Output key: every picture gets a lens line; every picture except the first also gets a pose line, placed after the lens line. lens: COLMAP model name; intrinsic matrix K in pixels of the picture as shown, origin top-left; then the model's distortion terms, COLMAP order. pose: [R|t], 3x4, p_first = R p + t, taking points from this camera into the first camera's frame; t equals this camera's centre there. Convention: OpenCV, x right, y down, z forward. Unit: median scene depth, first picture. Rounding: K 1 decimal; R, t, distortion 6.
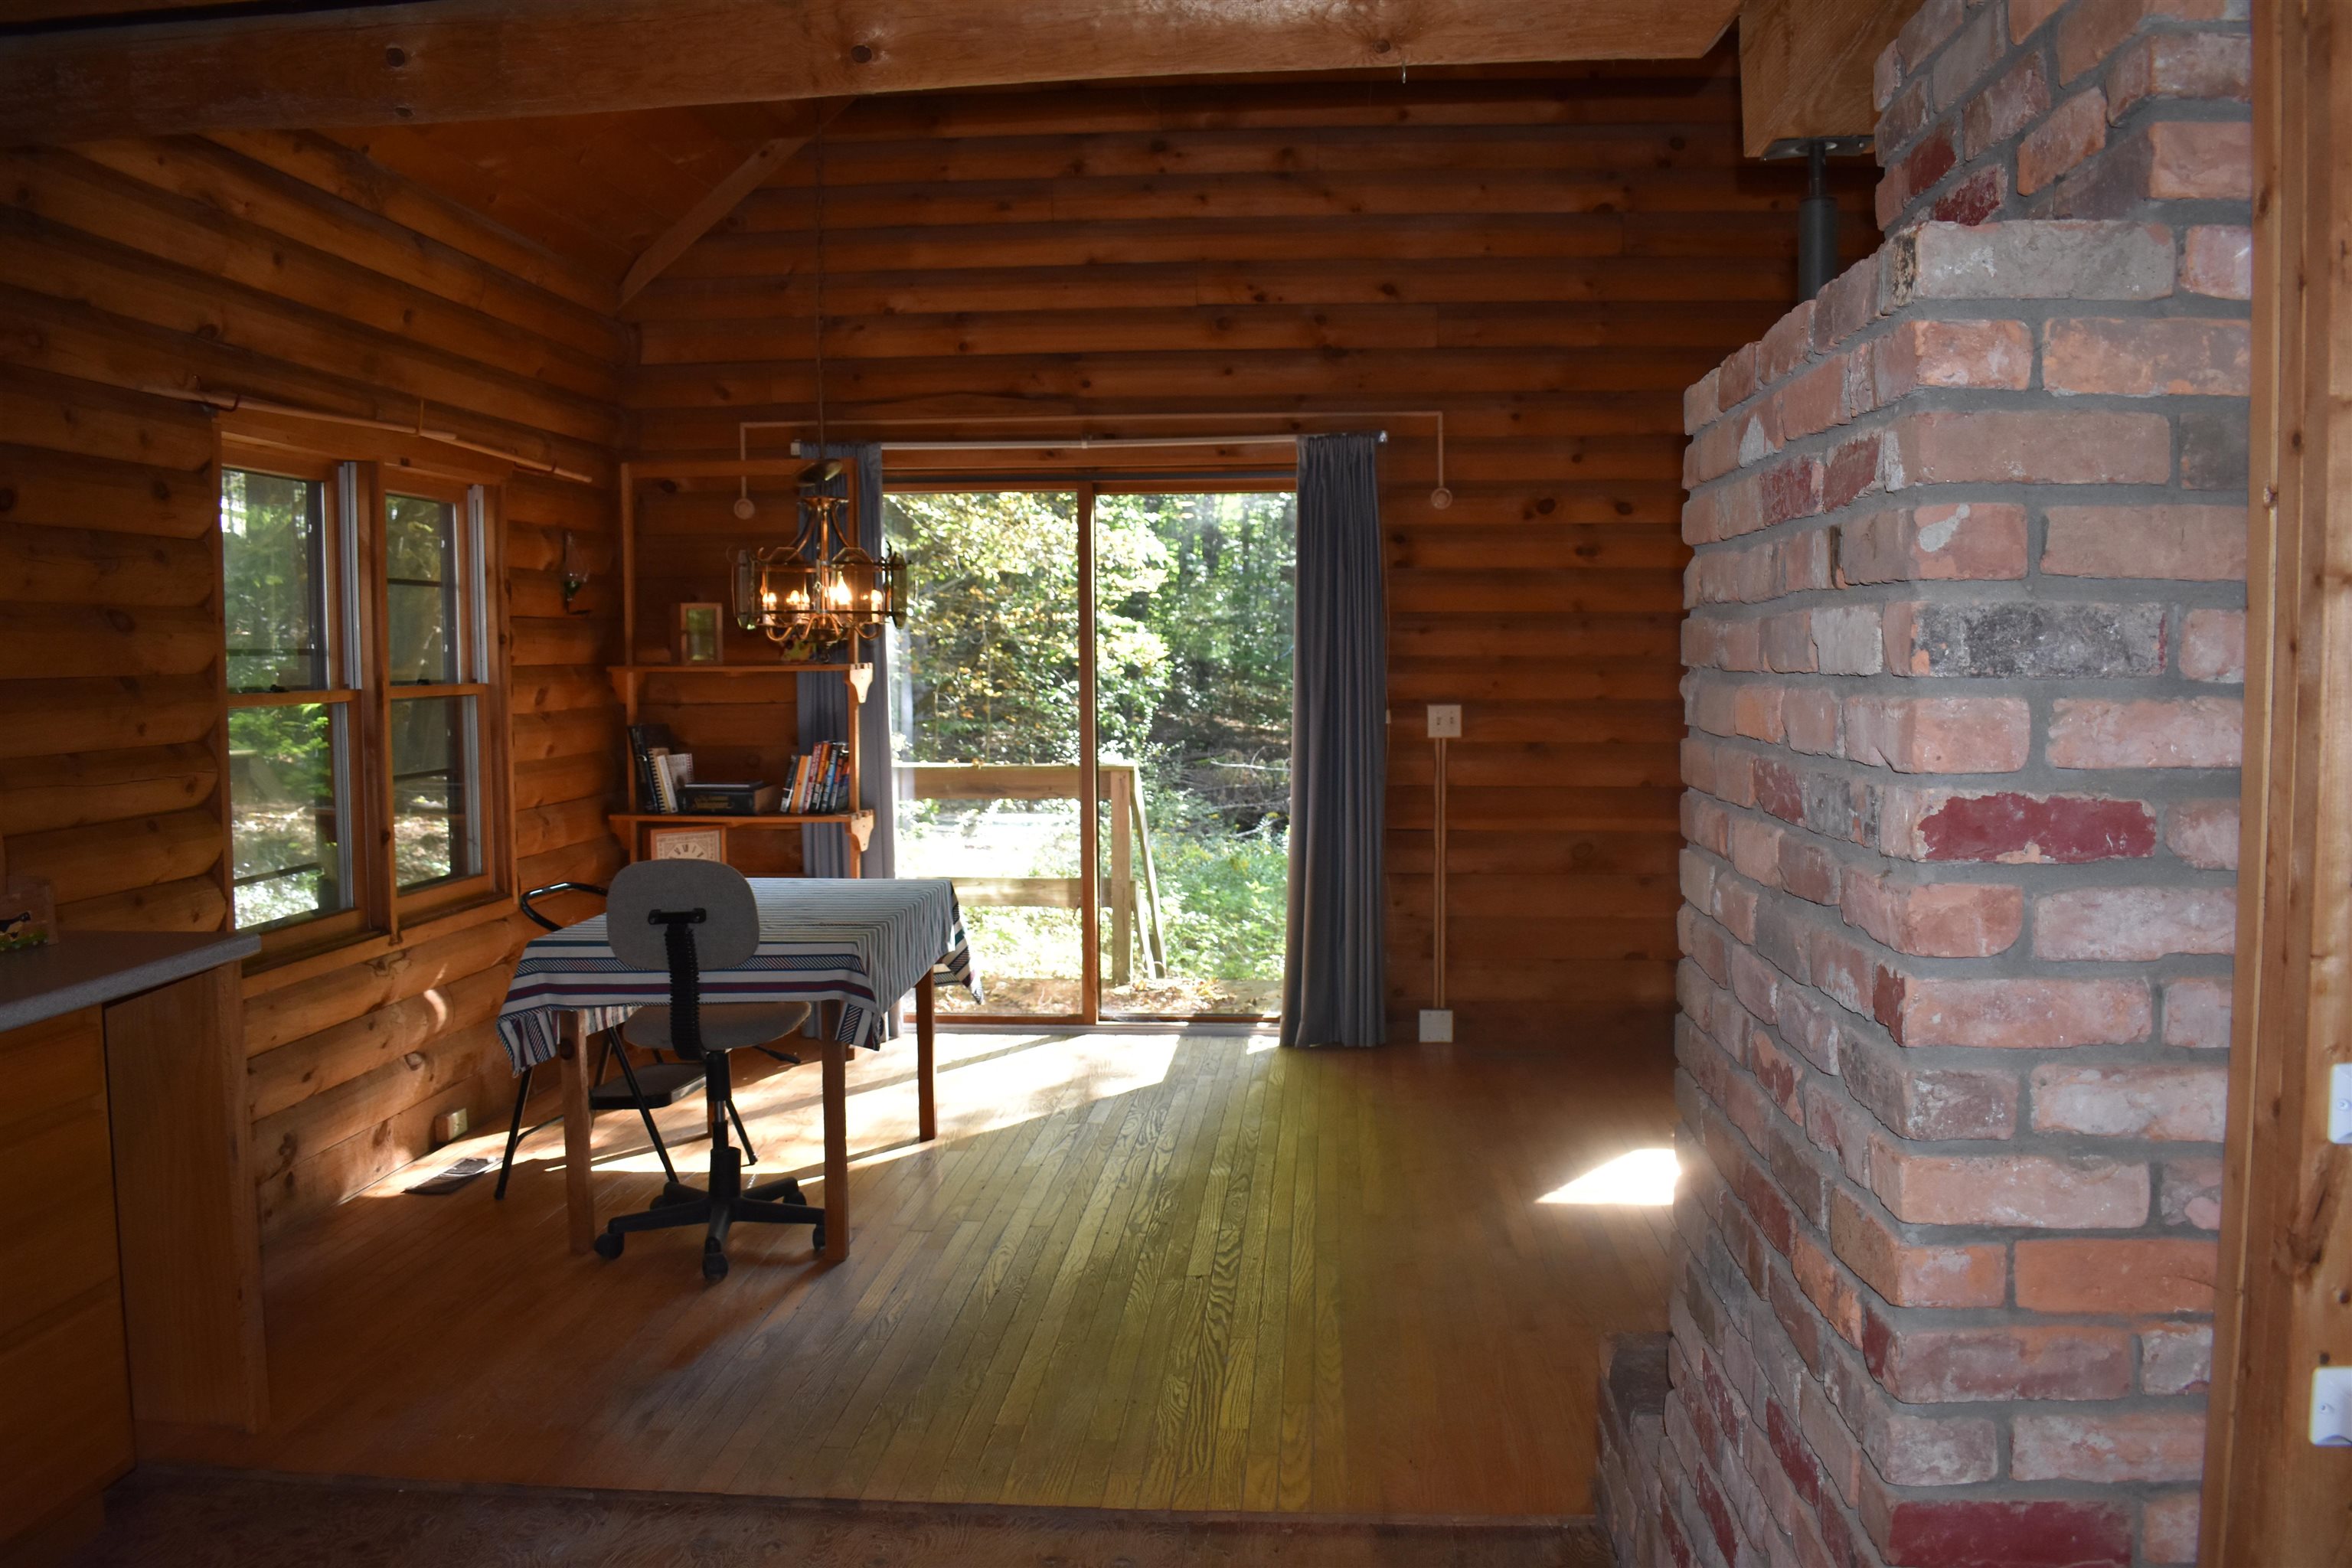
lens RADIAL K [[1837.7, 0, 1187.3], [0, 1837.7, 781.4], [0, 0, 1]] dist [-0.097244, 0.016627]
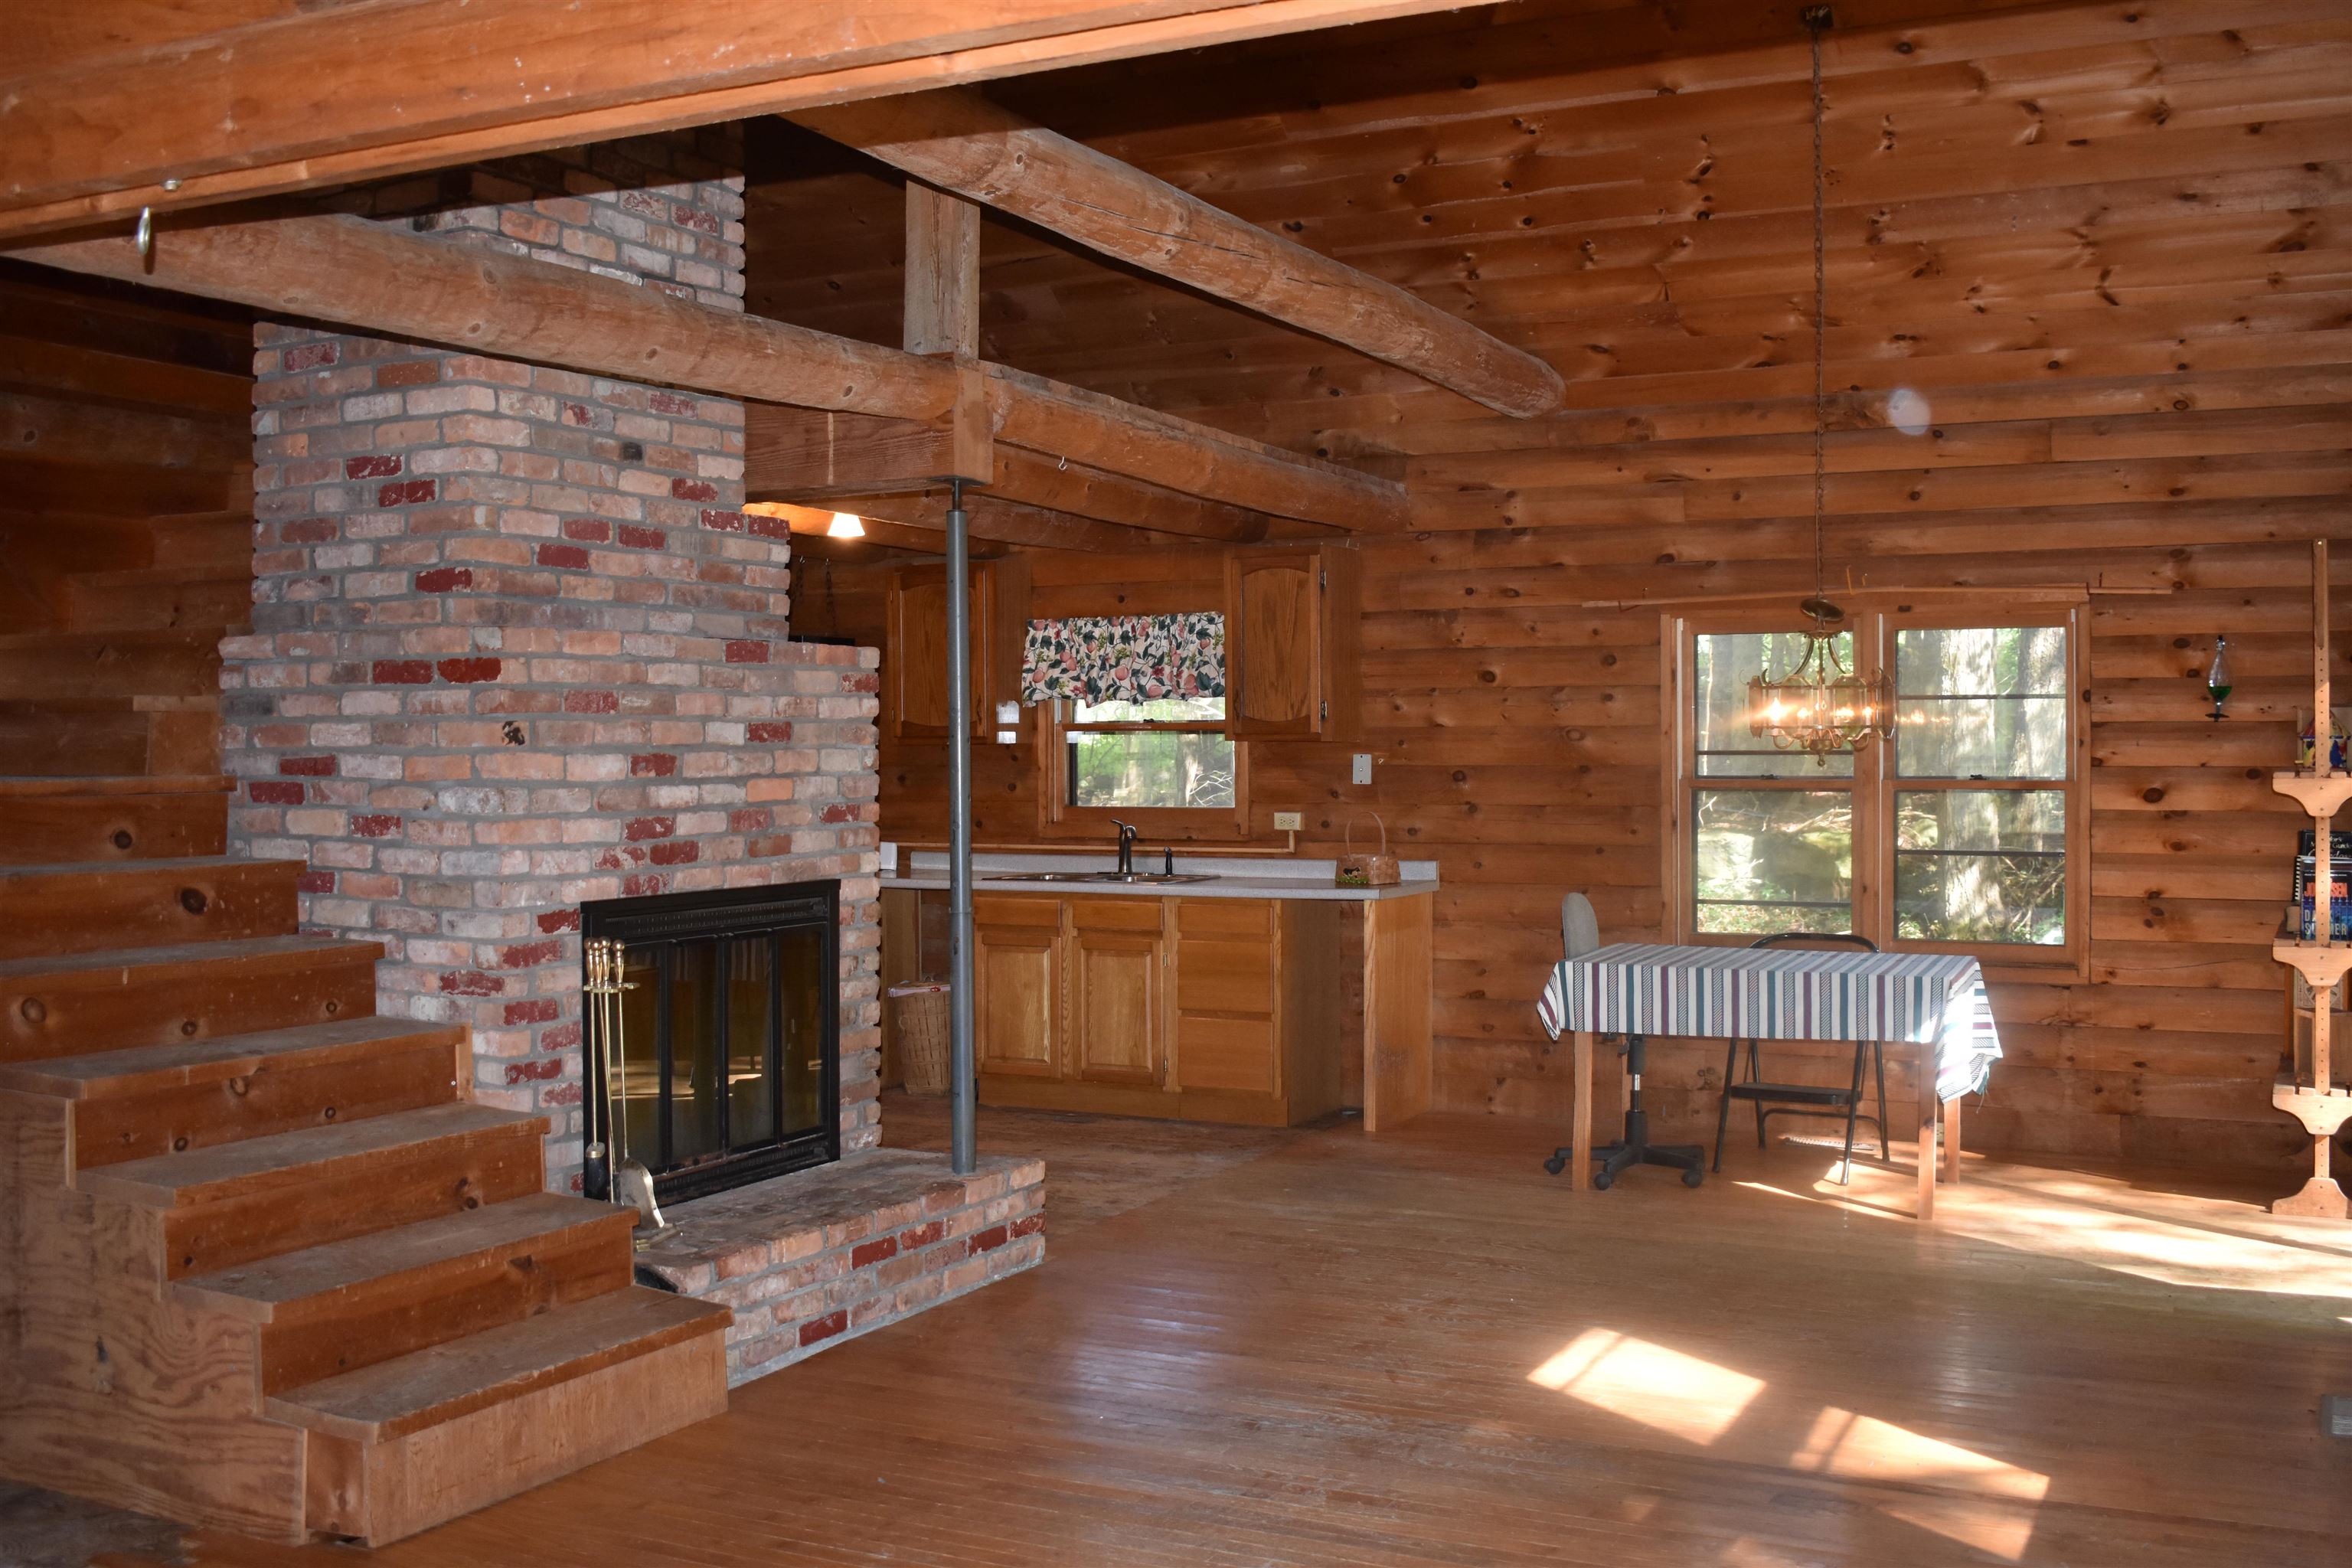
lens RADIAL K [[2323.4, 0, 1181.5], [0, 2323.4, 774.5], [0, 0, 1]] dist [-0.063387, 0.000000]
pose [[-0.383018, 0.019294, -0.923539, 1.185573], [-0.059926, 0.997157, 0.045685, -0.090686], [0.921795, 0.072843, -0.380773, 1.038934]]
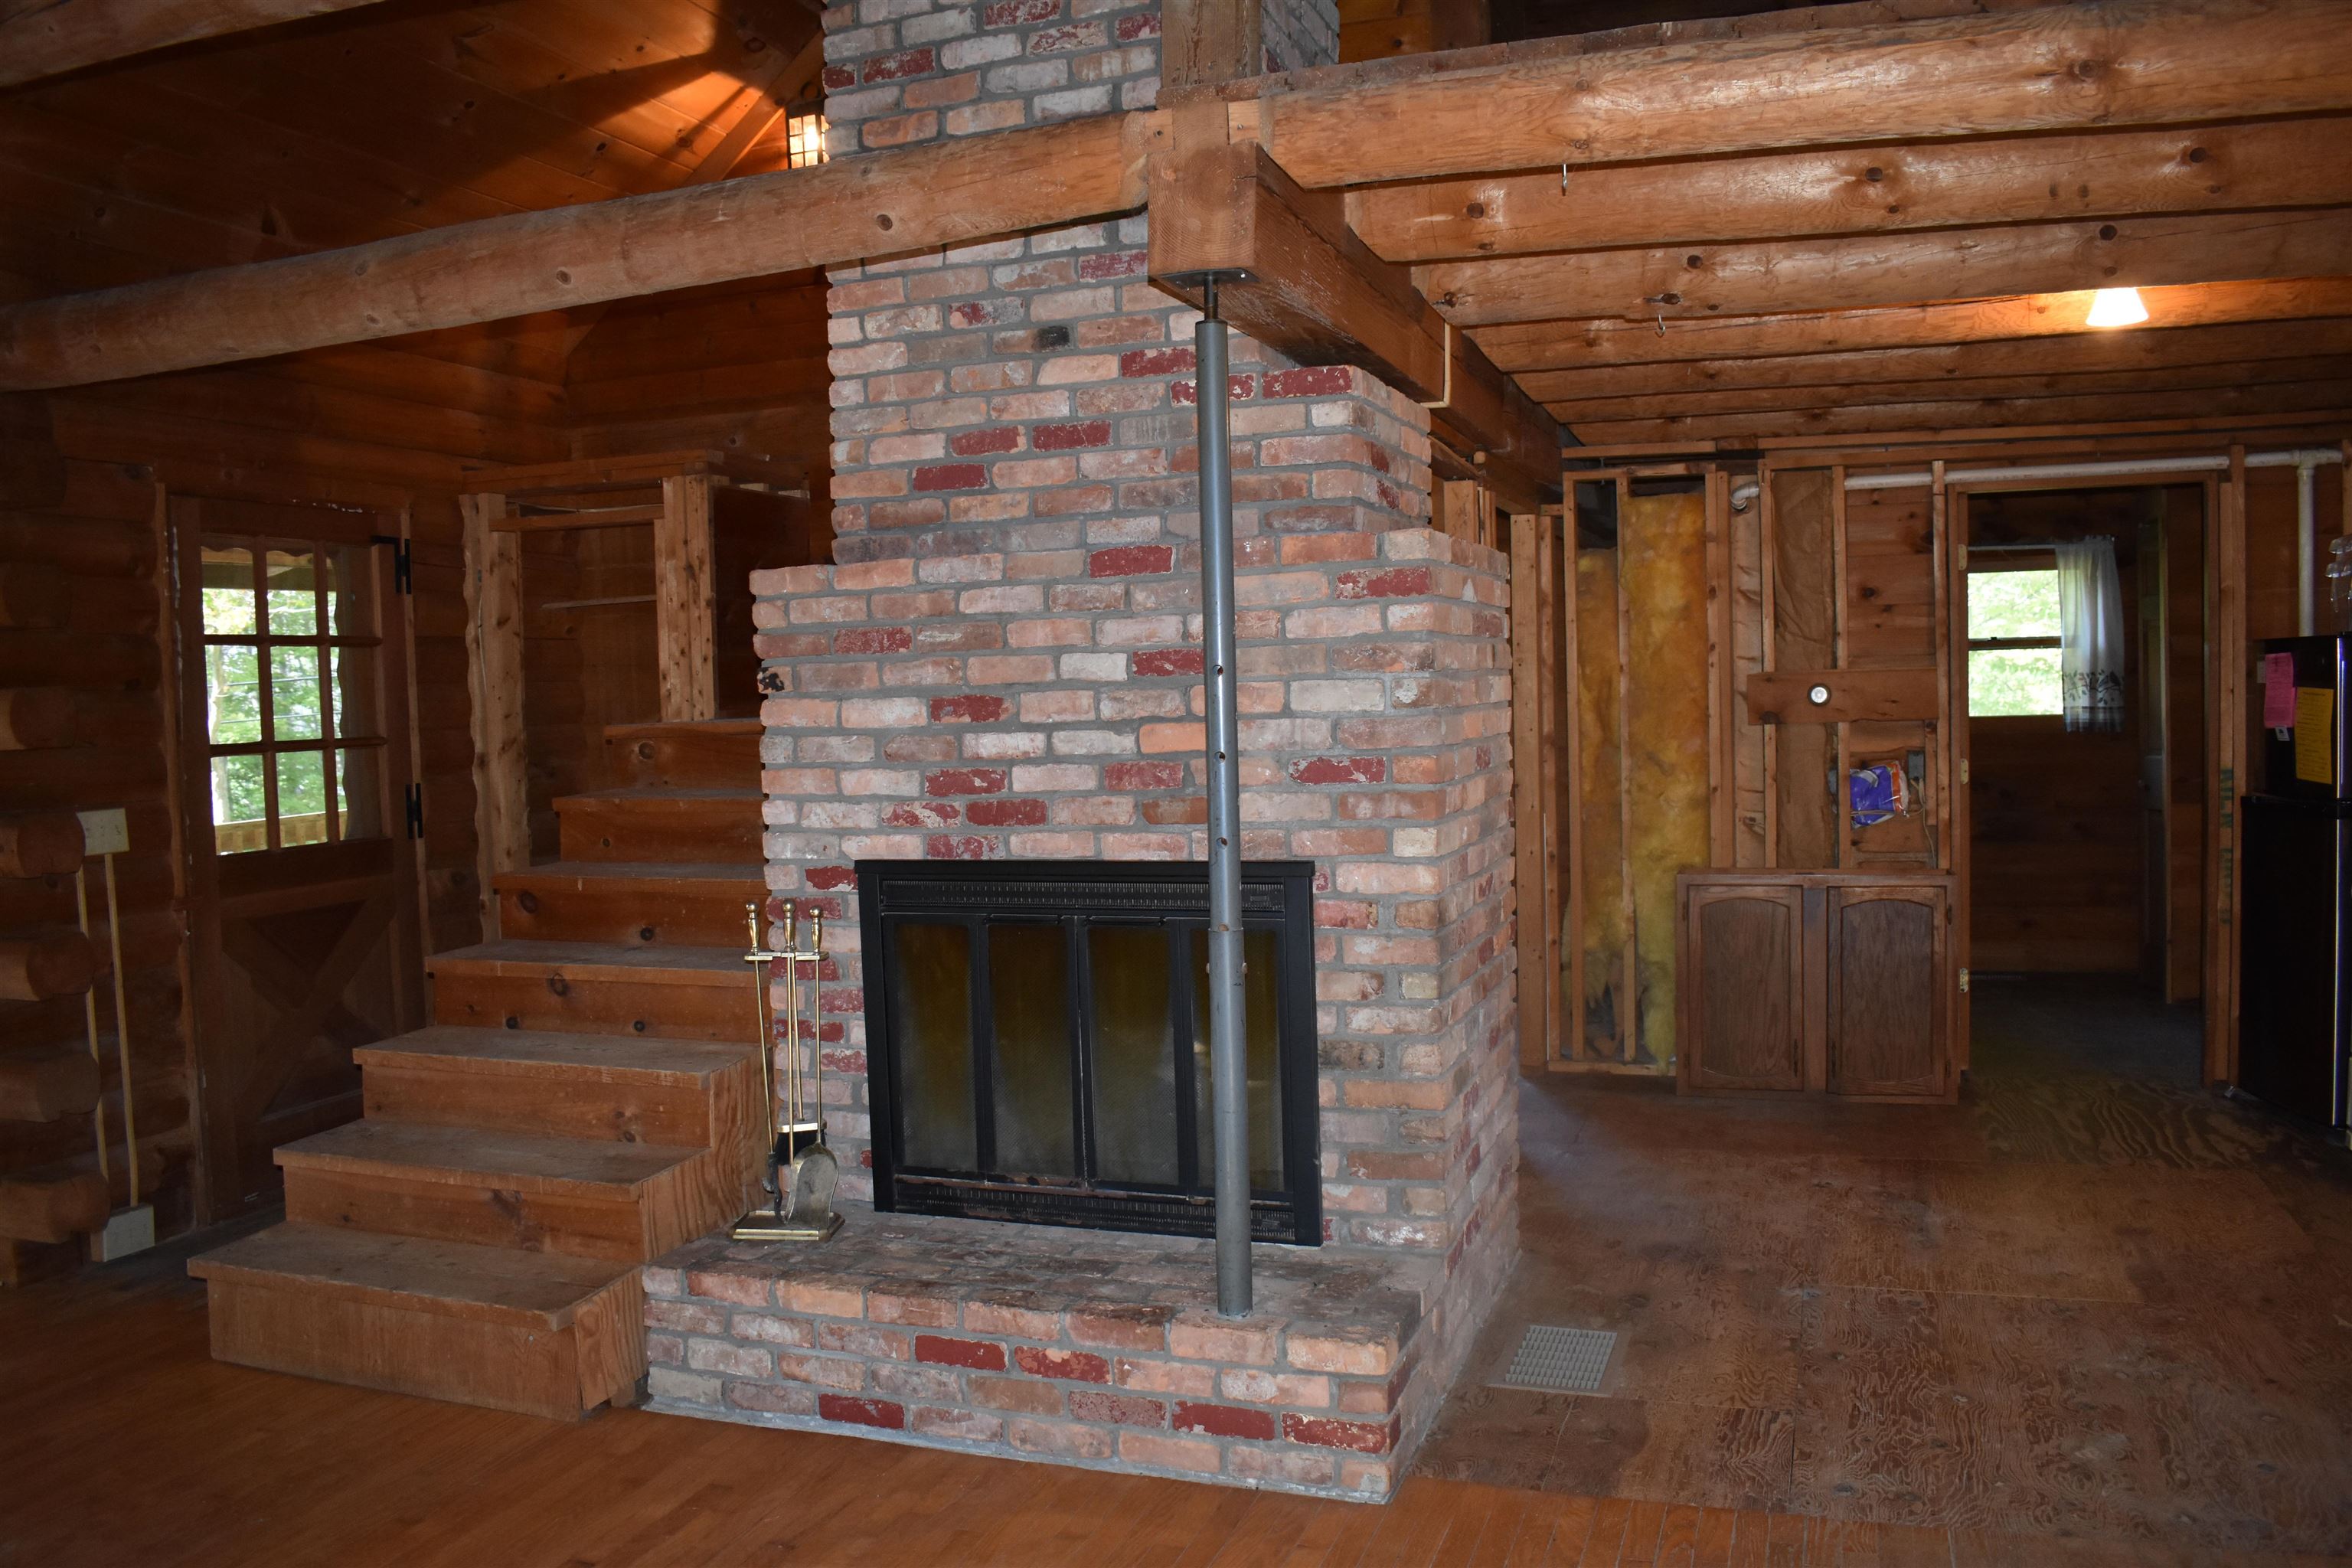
lens RADIAL K [[1837.7, 0, 1182.3], [0, 1837.7, 776.5], [0, 0, 1]] dist [-0.097244, 0.016627]
pose [[-0.961951, 0.022017, 0.272332, 0.026172], [0.055487, 0.991719, 0.115817, -0.084467], [-0.267527, 0.126522, -0.955208, 1.080664]]
